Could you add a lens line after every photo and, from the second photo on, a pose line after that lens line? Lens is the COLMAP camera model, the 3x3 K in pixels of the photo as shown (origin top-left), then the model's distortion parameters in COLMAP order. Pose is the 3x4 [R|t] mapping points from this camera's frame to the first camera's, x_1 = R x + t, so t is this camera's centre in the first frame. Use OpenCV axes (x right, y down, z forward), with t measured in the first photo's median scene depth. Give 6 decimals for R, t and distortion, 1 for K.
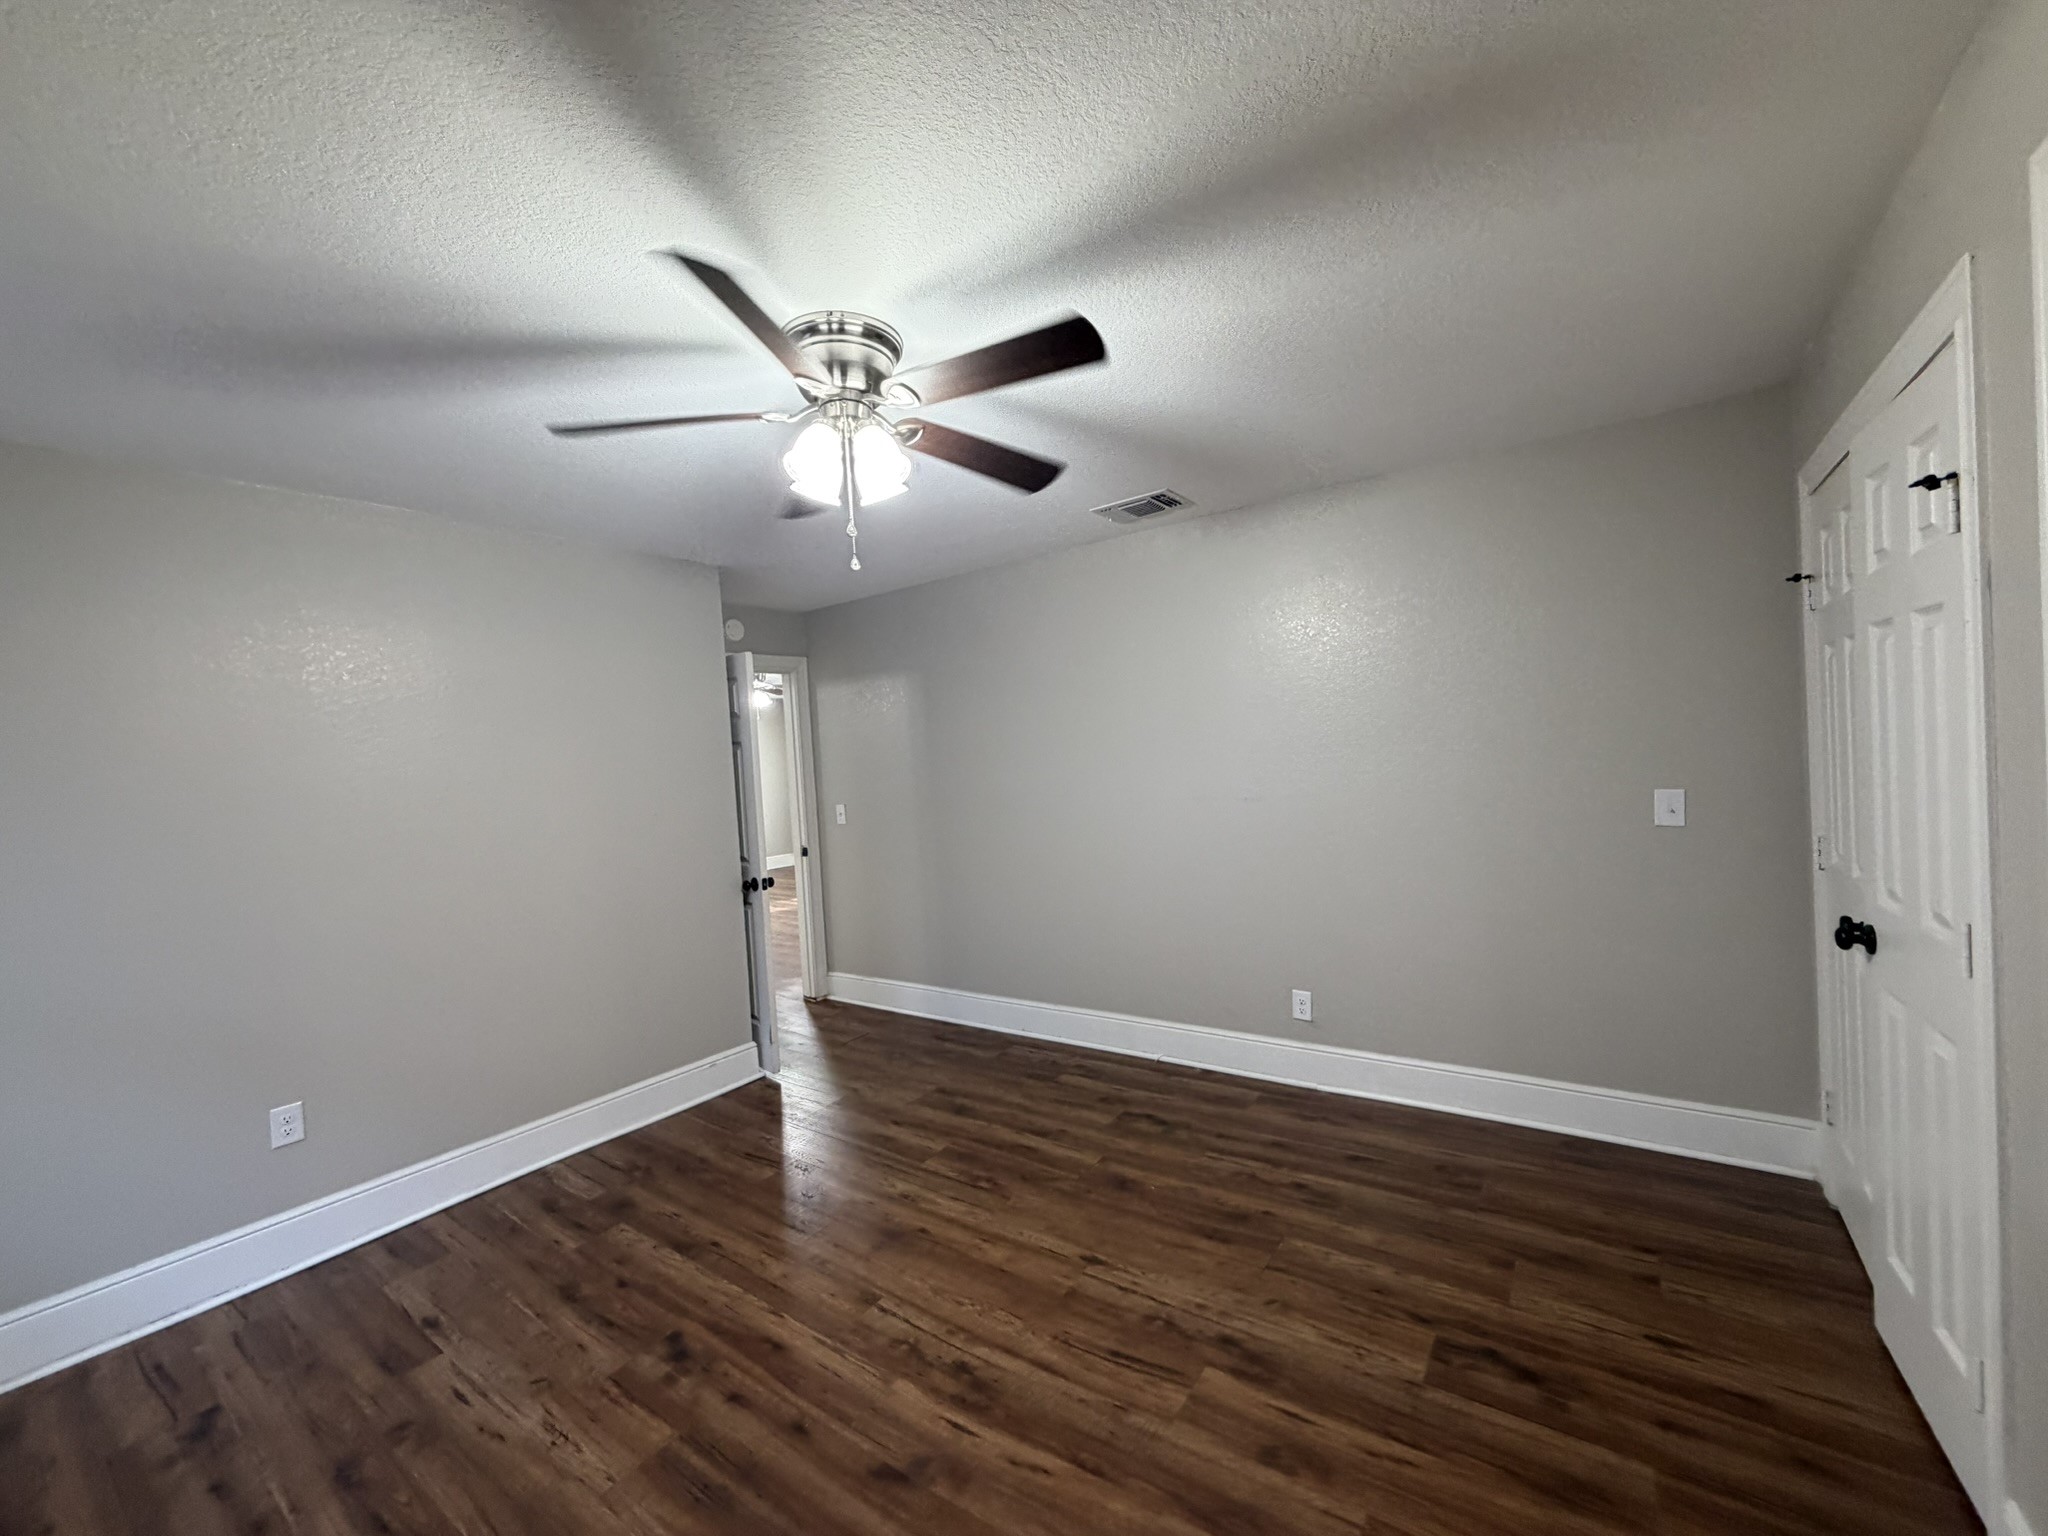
lens RADIAL K [[816.8, 0, 1027.3], [0, 816.8, 772.8], [0, 0, 1]] dist [0.000781, -0.000524]
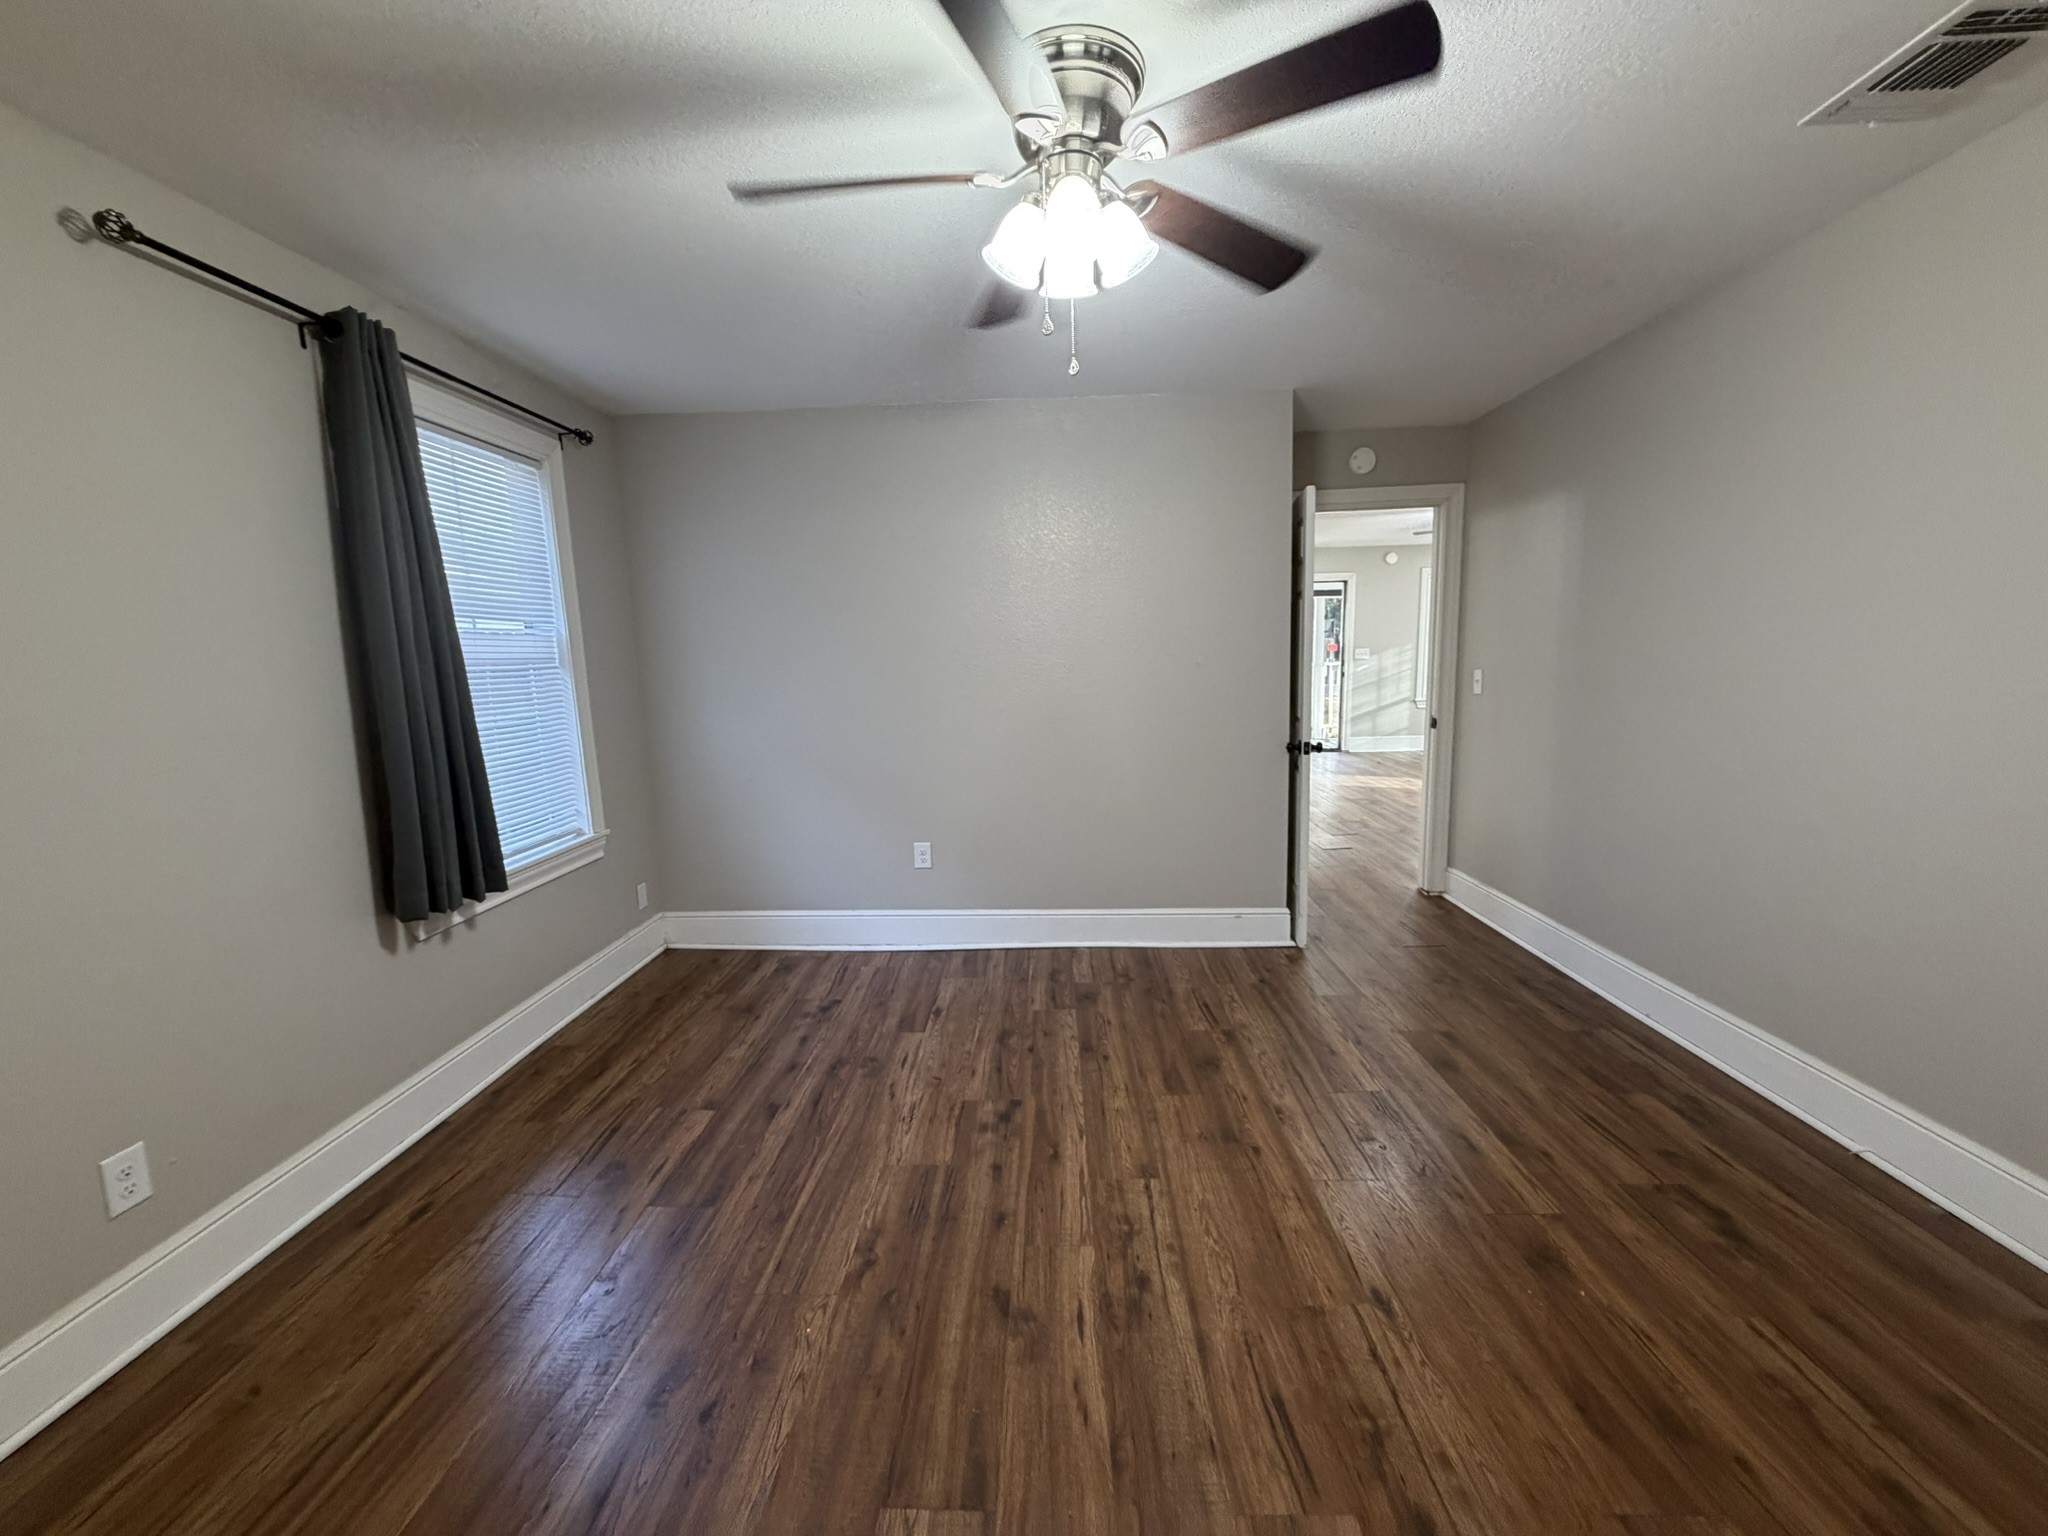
lens RADIAL K [[816.8, 0, 1008.5], [0, 816.8, 776.0], [0, 0, 1]] dist [0.000781, -0.000524]
pose [[0.545853, 0.169879, -0.820479, 0.410043], [-0.023025, 0.981902, 0.187983, 0.002646], [0.837564, -0.083719, 0.539886, 0.354927]]
